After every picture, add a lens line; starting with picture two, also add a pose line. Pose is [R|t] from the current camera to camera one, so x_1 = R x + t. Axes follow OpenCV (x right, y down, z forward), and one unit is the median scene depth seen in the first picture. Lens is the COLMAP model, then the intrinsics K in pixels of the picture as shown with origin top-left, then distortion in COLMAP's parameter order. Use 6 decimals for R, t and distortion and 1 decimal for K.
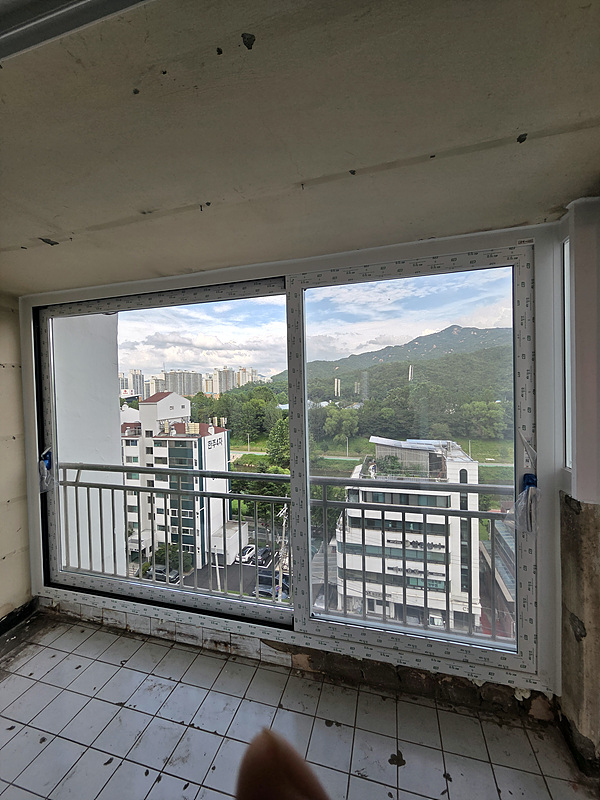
lens RADIAL K [[325.0, 0, 302.6], [0, 325.0, 398.3], [0, 0, 1]] dist [0.001354, 0.000139]
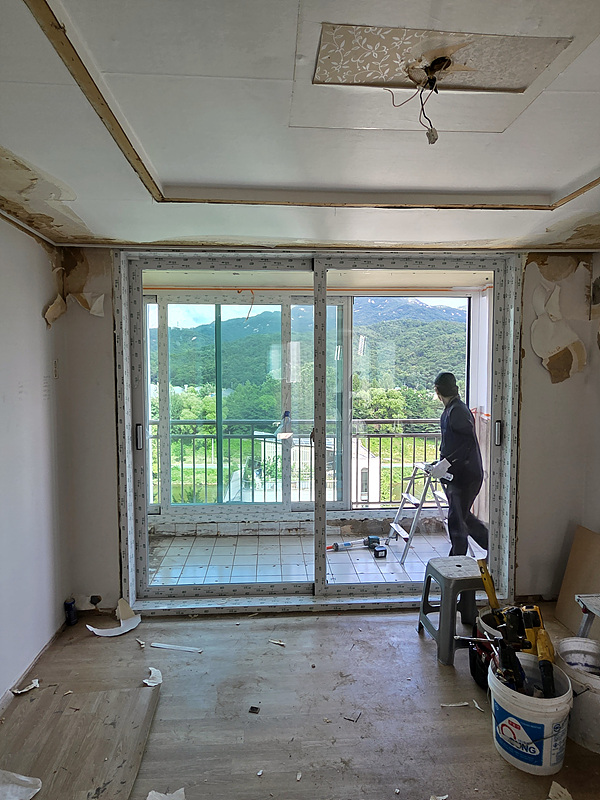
lens RADIAL K [[446.7, 0, 299.1], [0, 446.7, 398.7], [0, 0, 1]] dist [-0.000743, -0.000021]
pose [[0.945354, 0.007291, 0.325965, -0.845378], [-0.018740, 0.999312, 0.031998, 0.053850], [-0.325507, -0.036358, 0.944840, -0.919774]]
